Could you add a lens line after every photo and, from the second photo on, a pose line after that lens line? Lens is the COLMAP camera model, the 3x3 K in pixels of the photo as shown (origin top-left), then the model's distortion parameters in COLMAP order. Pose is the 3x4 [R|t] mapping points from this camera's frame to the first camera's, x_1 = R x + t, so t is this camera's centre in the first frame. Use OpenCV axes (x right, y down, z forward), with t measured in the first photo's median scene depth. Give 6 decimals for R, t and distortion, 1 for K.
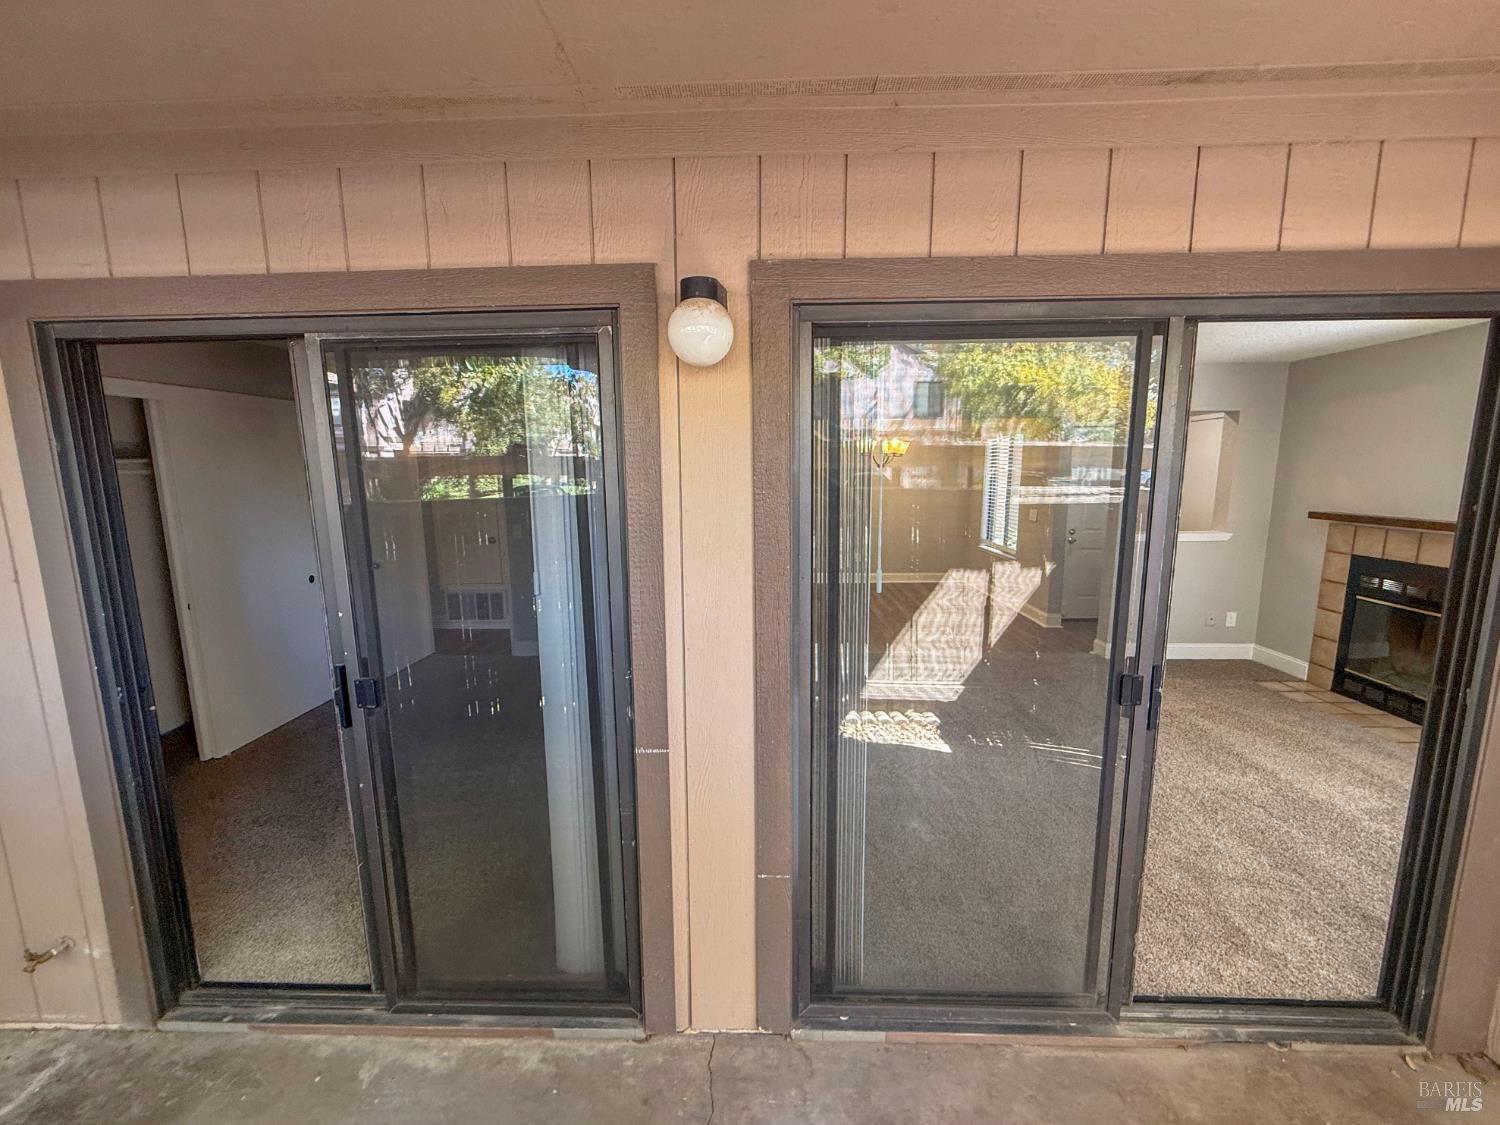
lens RADIAL K [[612.9, 0, 737.5], [0, 612.9, 570.3], [0, 0, 1]] dist [0.001479, -0.000114]
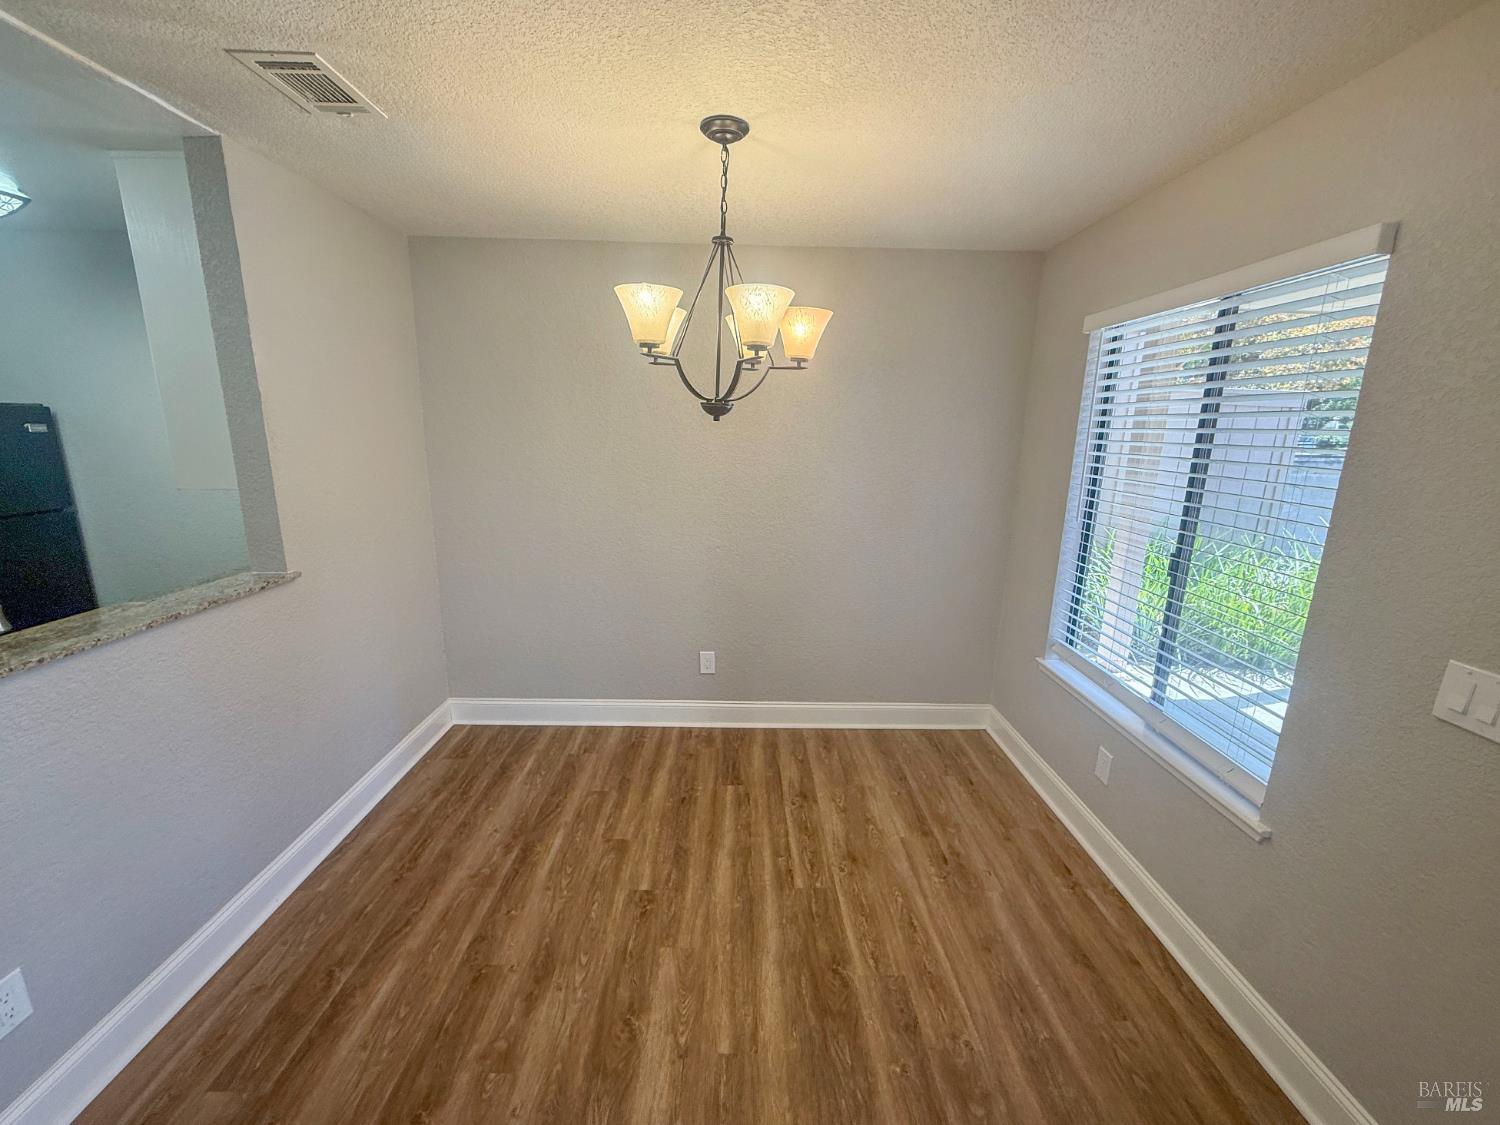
lens RADIAL K [[612.9, 0, 744.2], [0, 612.9, 562.2], [0, 0, 1]] dist [0.001479, -0.000114]
pose [[0.998213, 0.014474, 0.057976, 0.392050], [-0.017645, 0.998354, 0.054568, -0.203998], [-0.057091, -0.055493, 0.996826, 1.261368]]
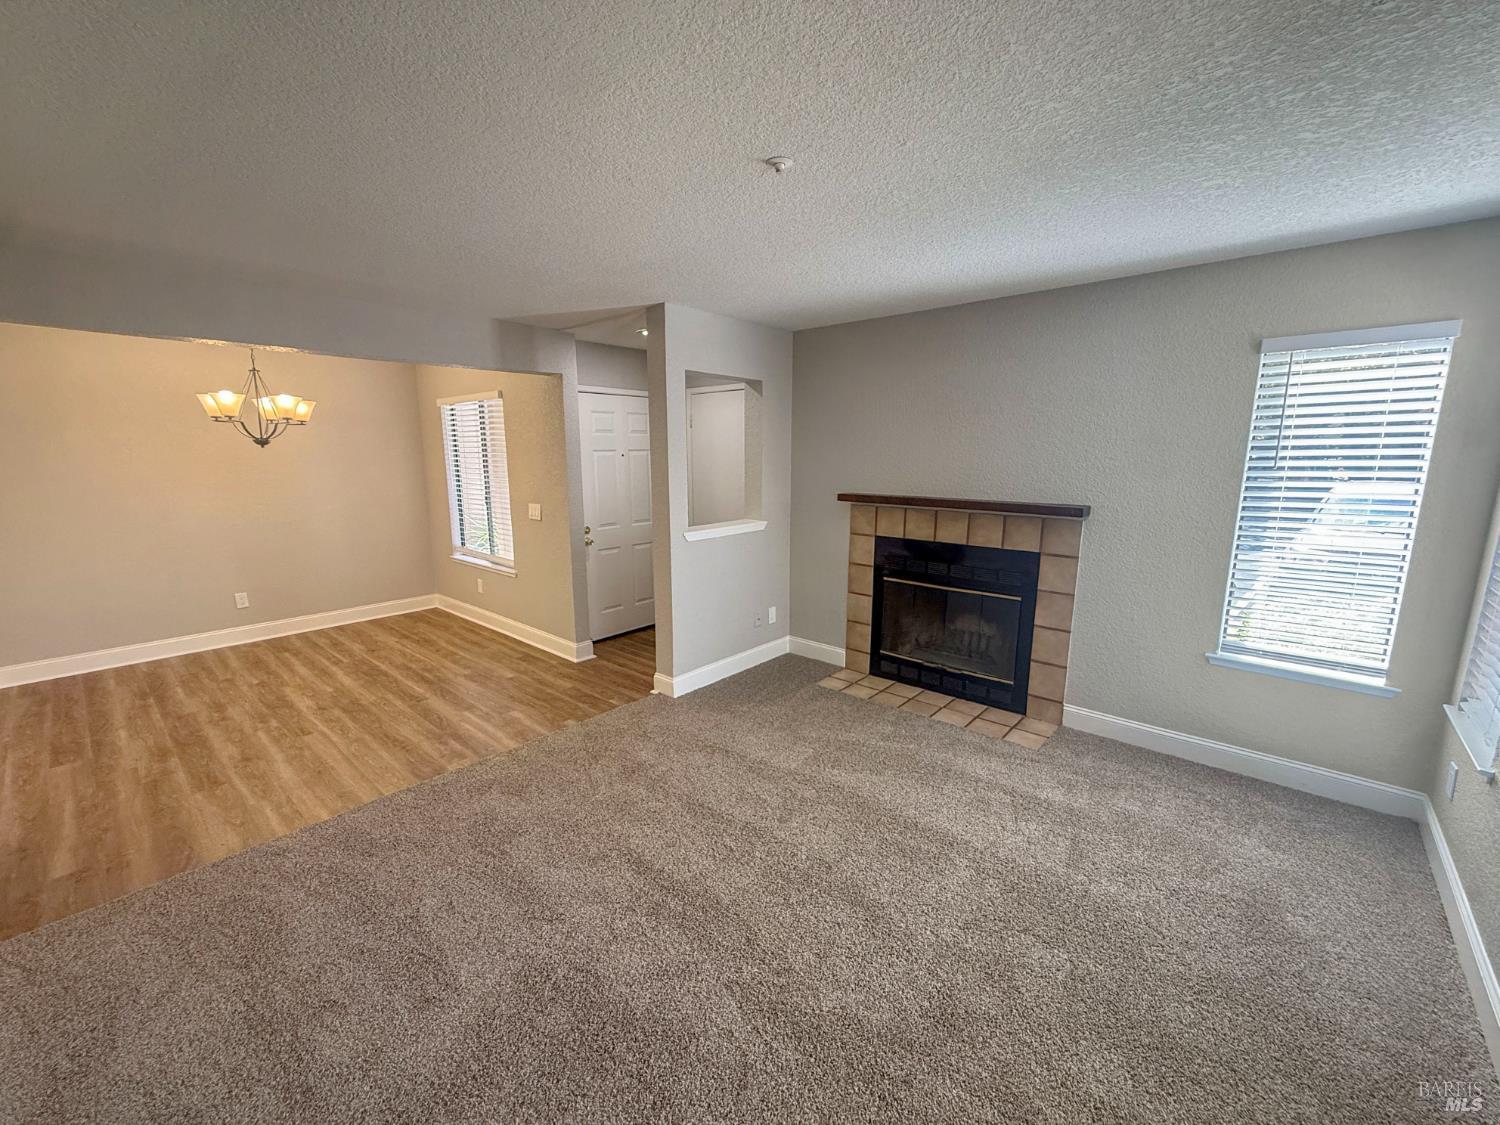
lens RADIAL K [[612.9, 0, 750.6], [0, 612.9, 560.6], [0, 0, 1]] dist [0.001479, -0.000114]
pose [[0.630286, -0.132551, 0.764964, 0.120176], [0.124528, 0.989820, 0.068911, -0.076175], [-0.766311, 0.051826, 0.640376, 0.510298]]
